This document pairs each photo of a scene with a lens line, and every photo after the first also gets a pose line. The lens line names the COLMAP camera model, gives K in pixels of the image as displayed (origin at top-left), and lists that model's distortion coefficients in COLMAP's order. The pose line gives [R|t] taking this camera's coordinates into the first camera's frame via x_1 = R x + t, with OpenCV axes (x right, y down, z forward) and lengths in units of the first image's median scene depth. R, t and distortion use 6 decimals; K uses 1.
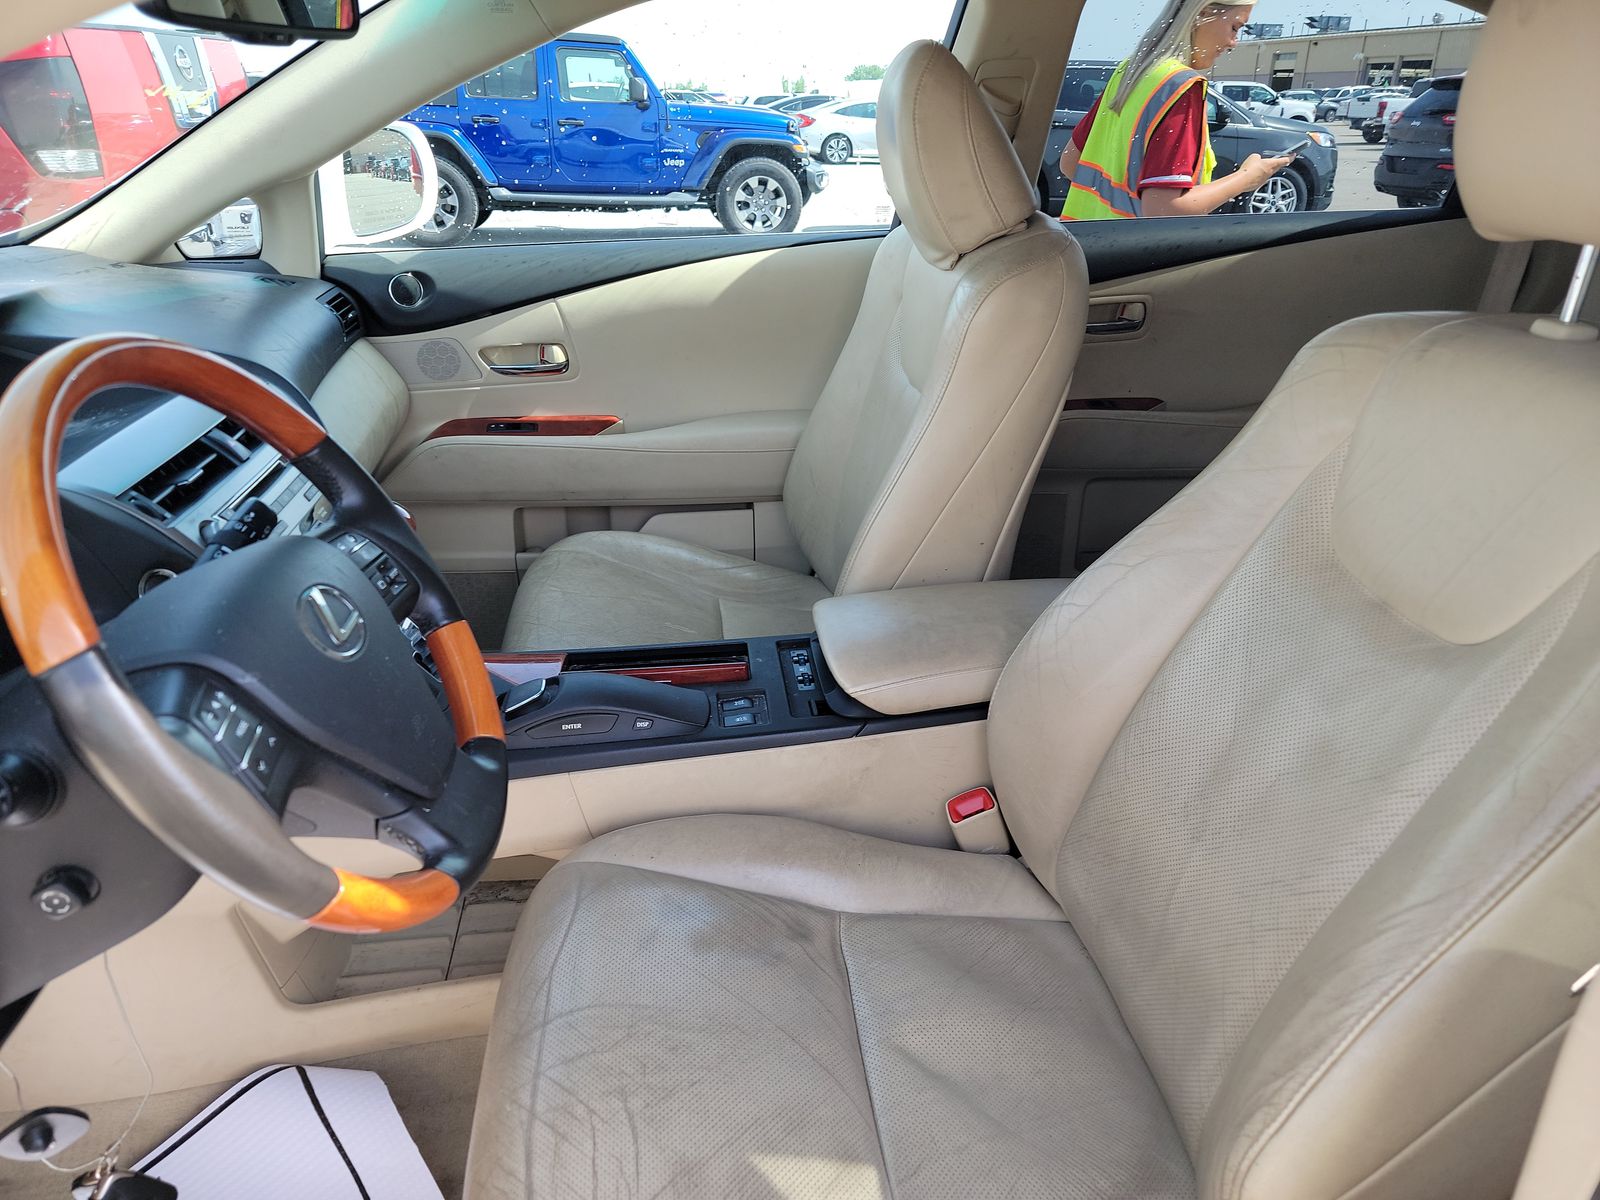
lens RADIAL K [[1090.3, 0, 800.0], [0, 1090.3, 600.0], [0, 0, 1]] dist [0.008290, 0.000880]
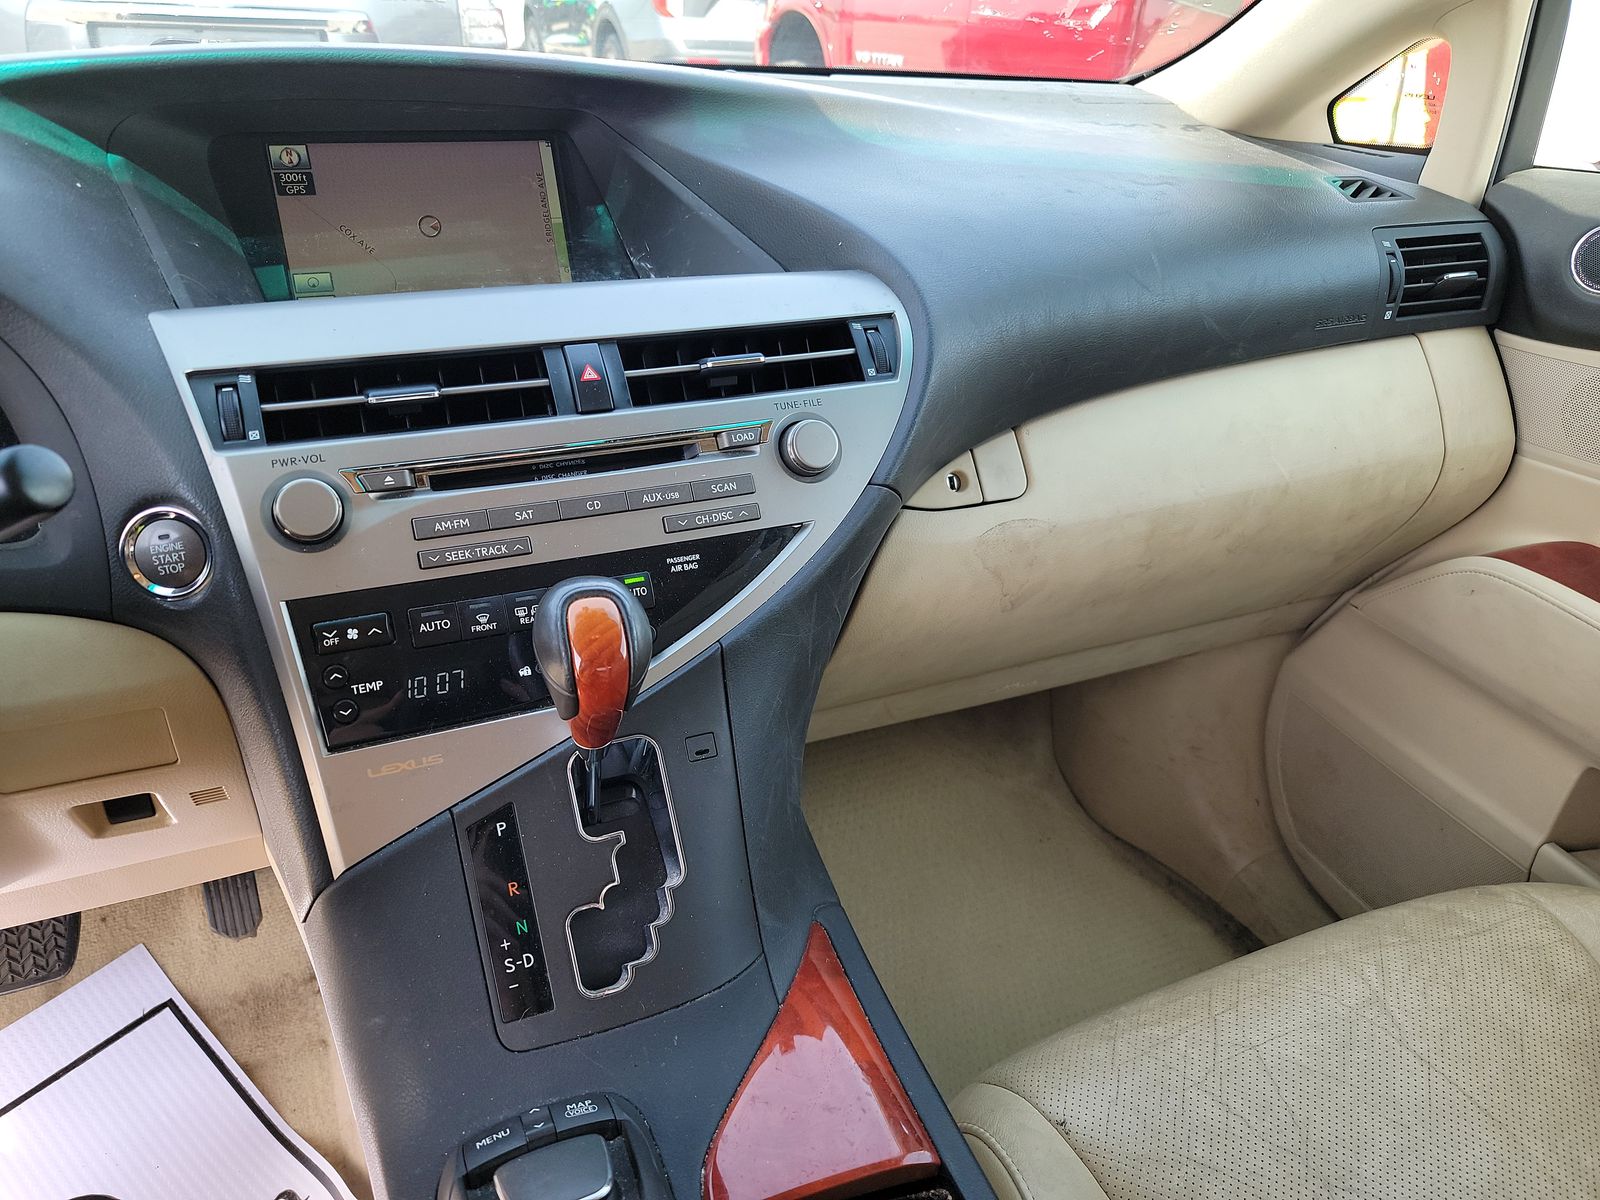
lens RADIAL K [[1090.3, 0, 800.0], [0, 1090.3, 600.0], [0, 0, 1]] dist [0.008290, 0.000880]
pose [[0.268635, 0.470218, -0.840672, 0.005850], [-0.433097, 0.838521, 0.330620, -0.174420], [0.860385, 0.275277, 0.428906, 0.568958]]
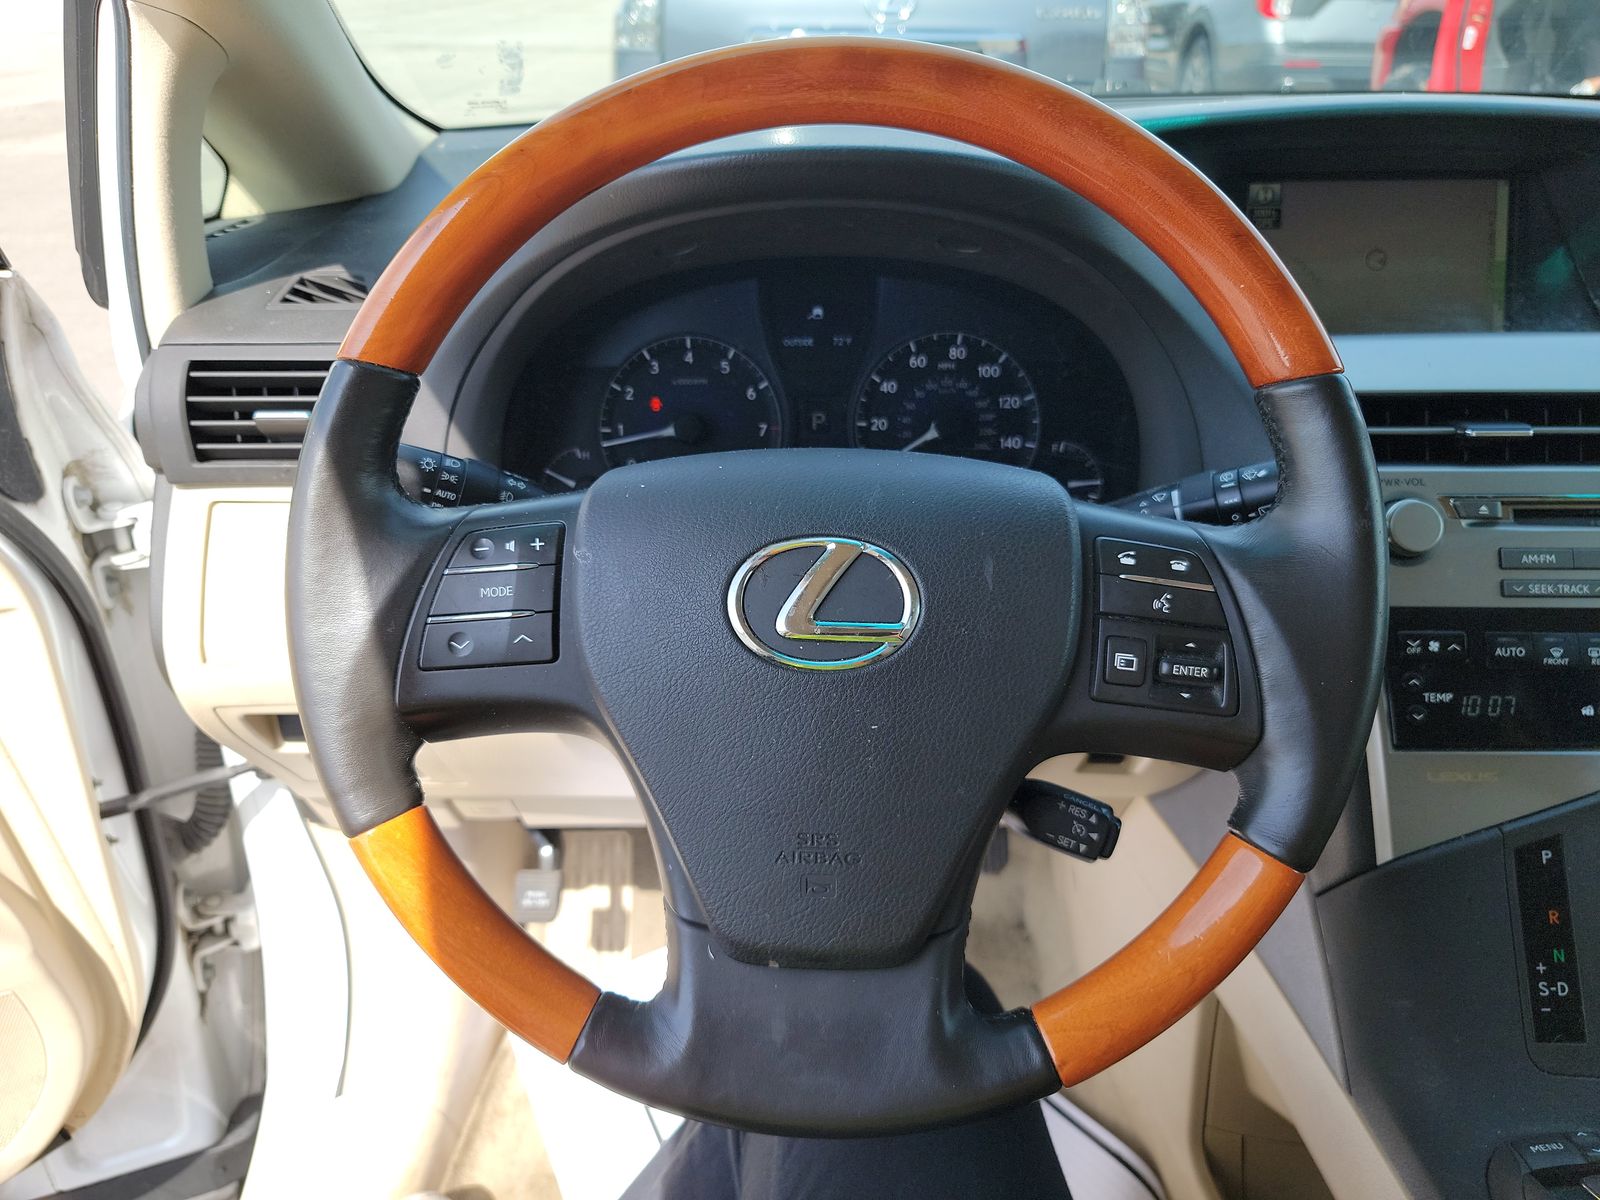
lens RADIAL K [[1122.9, 0, 768.6], [0, 1122.9, 594.9], [0, 0, 1]] dist [0.002922, -0.006519]
pose [[-0.153610, 0.466267, -0.871205, 0.038261], [-0.406642, 0.773723, 0.485794, -0.108847], [0.900581, 0.428892, 0.070752, 0.389511]]
